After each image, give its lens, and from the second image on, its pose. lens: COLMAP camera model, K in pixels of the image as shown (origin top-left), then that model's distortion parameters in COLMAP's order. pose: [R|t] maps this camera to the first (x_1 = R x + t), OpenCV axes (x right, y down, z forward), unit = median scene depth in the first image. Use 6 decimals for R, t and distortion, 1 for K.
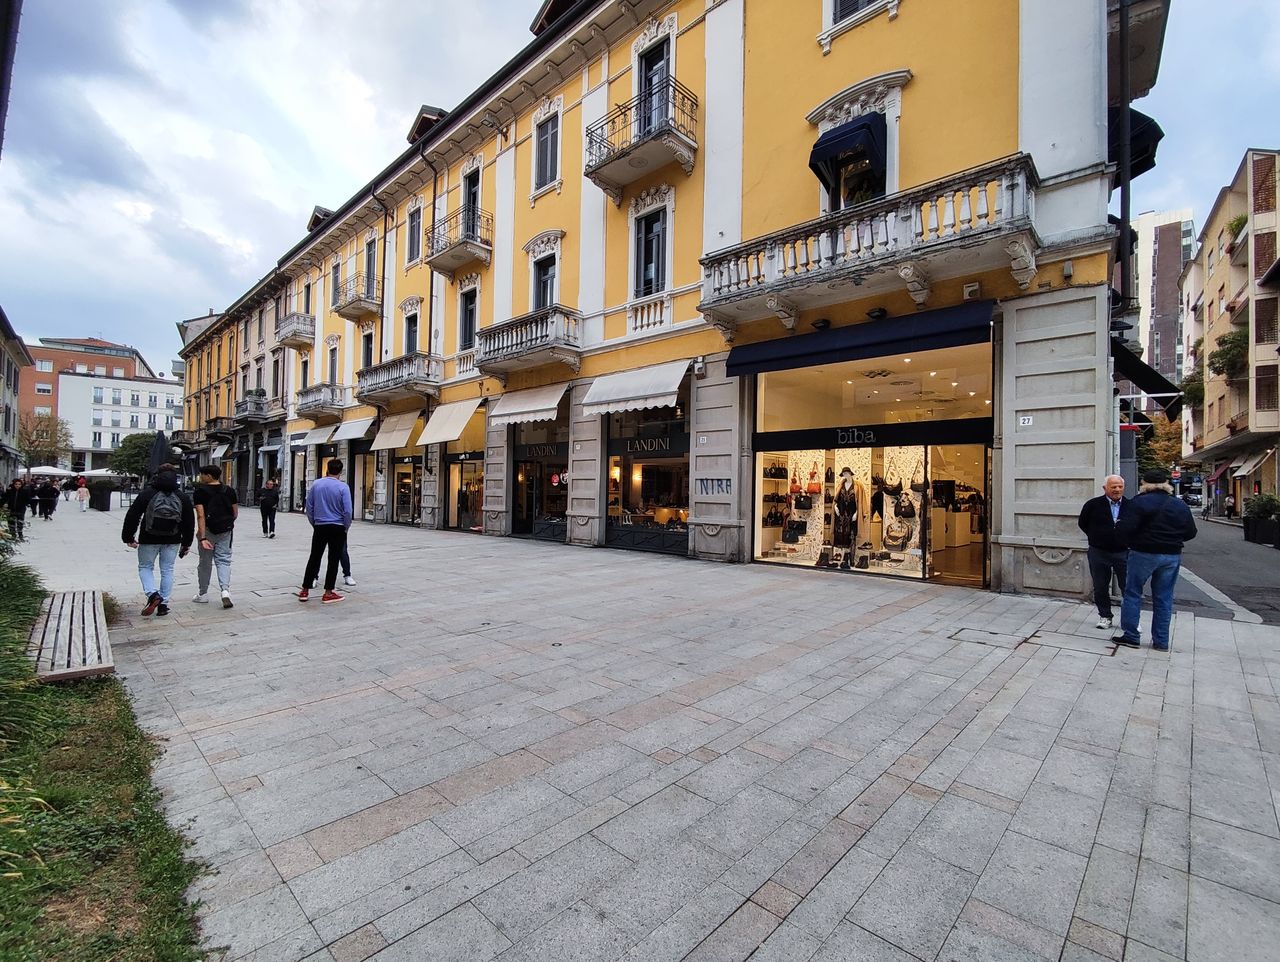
lens RADIAL K [[582.1, 0, 635.6], [0, 582.1, 486.1], [0, 0, 1]] dist [-0.002583, 0.003240]
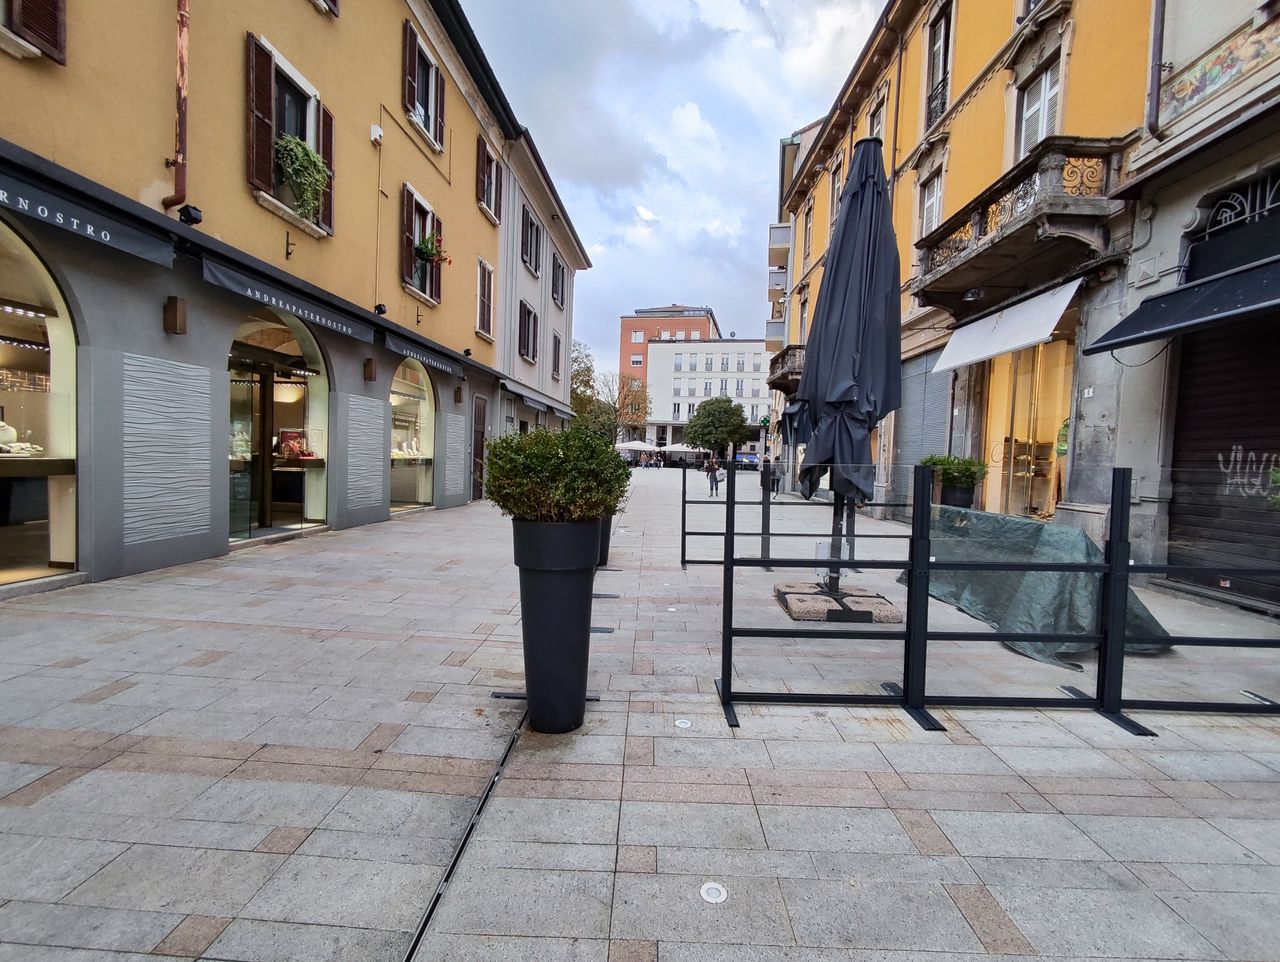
lens RADIAL K [[582.1, 0, 641.1], [0, 582.1, 483.2], [0, 0, 1]] dist [-0.002583, 0.003240]
pose [[0.681953, 0.038227, -0.730397, -1.516121], [-0.014897, 0.999152, 0.038383, -0.008377], [0.731244, -0.015294, 0.681944, 1.742679]]
